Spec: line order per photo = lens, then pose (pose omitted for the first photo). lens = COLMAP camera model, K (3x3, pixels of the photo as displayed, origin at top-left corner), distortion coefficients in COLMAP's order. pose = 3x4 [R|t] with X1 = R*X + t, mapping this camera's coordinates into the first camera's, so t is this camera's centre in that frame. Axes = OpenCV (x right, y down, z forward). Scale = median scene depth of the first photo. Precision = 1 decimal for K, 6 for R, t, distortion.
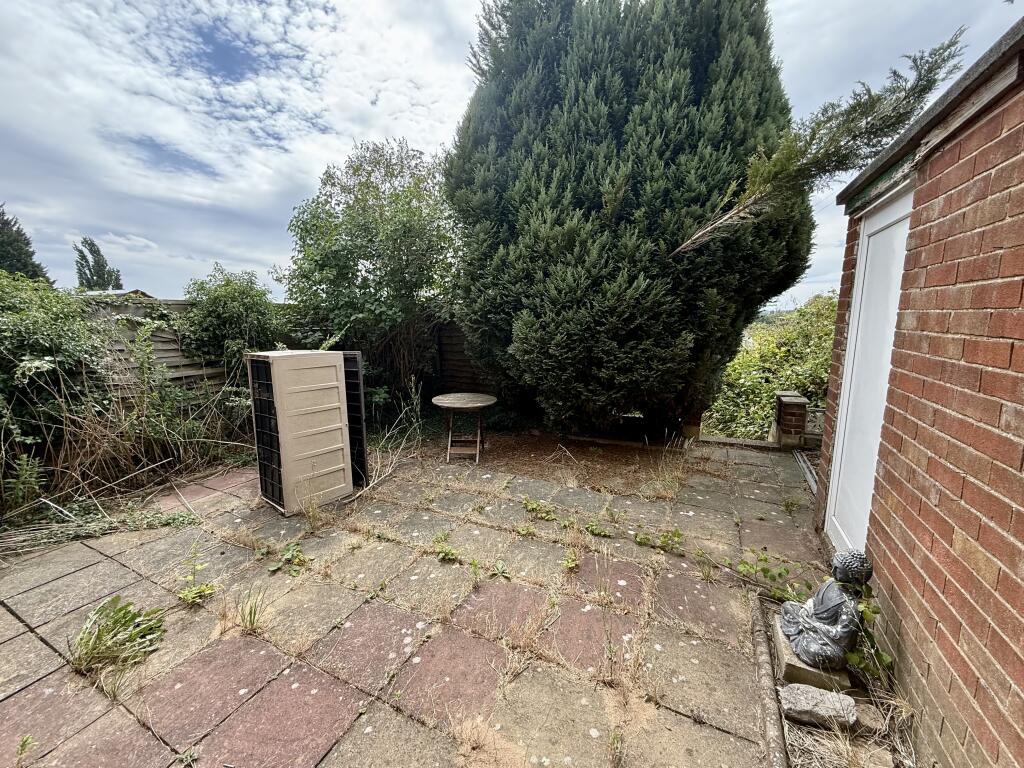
lens RADIAL K [[406.8, 0, 510.9], [0, 406.8, 378.5], [0, 0, 1]] dist [0.000291, 0.000432]
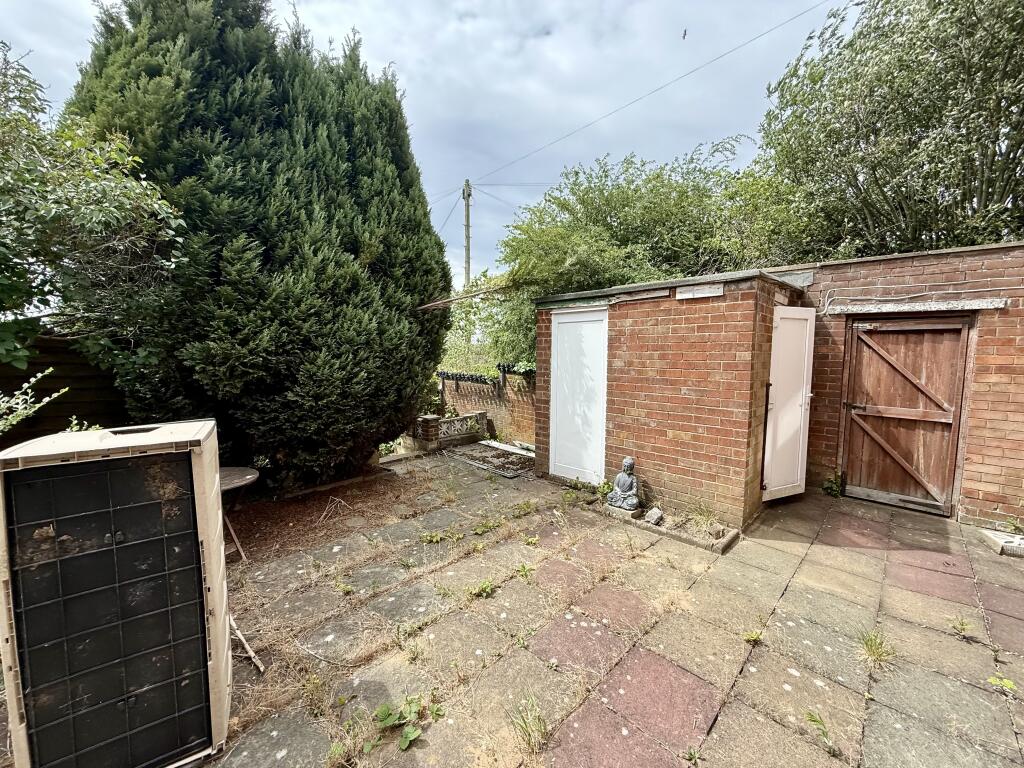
lens RADIAL K [[406.8, 0, 504.8], [0, 406.8, 376.1], [0, 0, 1]] dist [0.000291, 0.000432]
pose [[0.320982, -0.038328, 0.946310, -1.003693], [0.131299, 0.991333, -0.004384, -0.085399], [-0.937940, 0.125657, 0.323232, 0.503248]]
